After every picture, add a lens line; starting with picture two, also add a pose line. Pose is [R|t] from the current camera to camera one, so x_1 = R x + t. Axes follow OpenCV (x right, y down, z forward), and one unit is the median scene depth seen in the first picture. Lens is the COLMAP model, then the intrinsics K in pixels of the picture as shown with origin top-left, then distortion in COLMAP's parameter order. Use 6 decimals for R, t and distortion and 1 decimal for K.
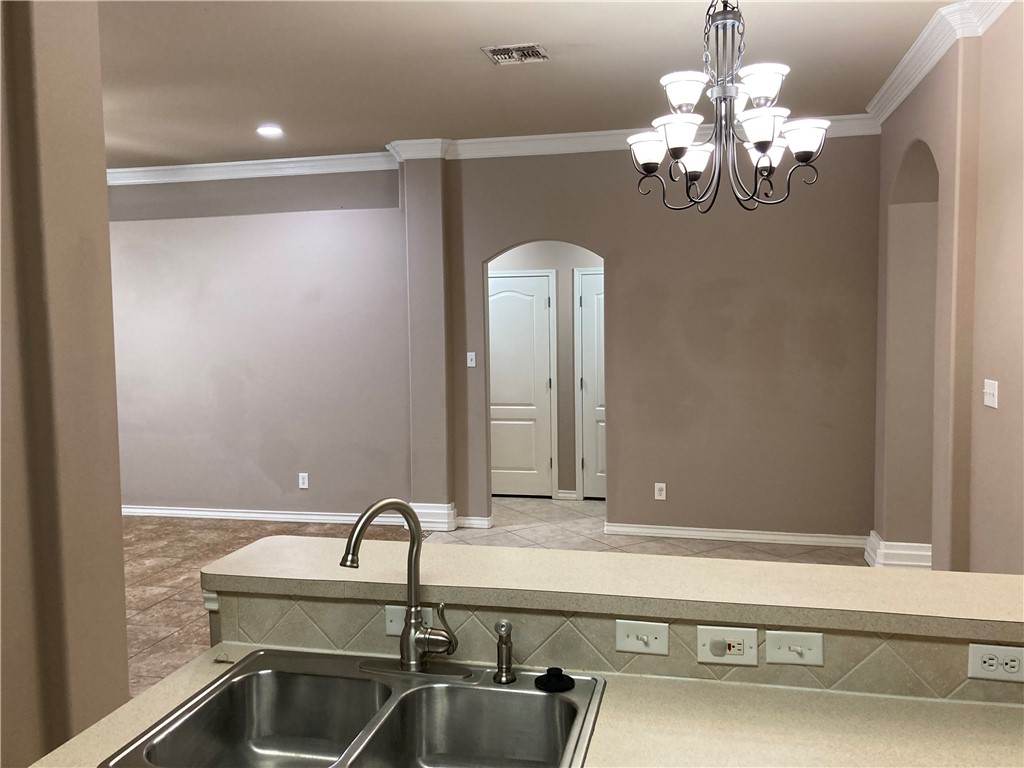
lens RADIAL K [[842.9, 0, 518.2], [0, 842.9, 382.6], [0, 0, 1]] dist [0.041376, -0.051104]
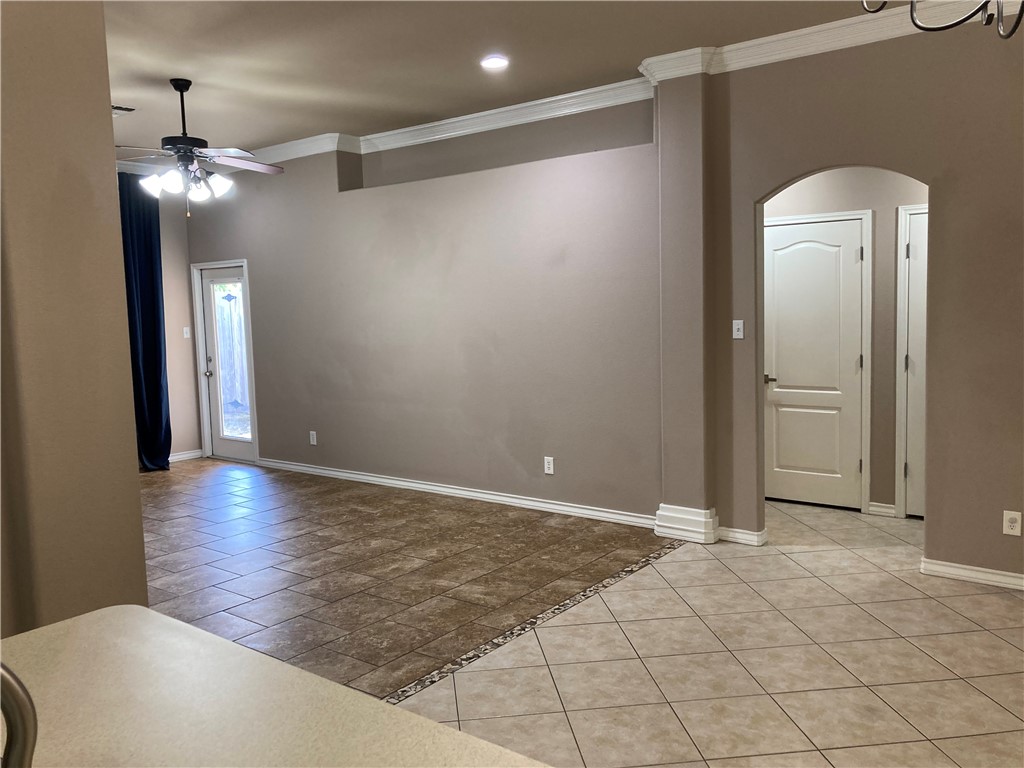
lens RADIAL K [[842.9, 0, 509.4], [0, 842.9, 374.3], [0, 0, 1]] dist [0.041376, -0.051104]
pose [[0.905017, 0.026750, -0.424534, 0.085473], [-0.015402, 0.999427, 0.030141, -0.006237], [0.425097, -0.020739, 0.904910, 0.196673]]
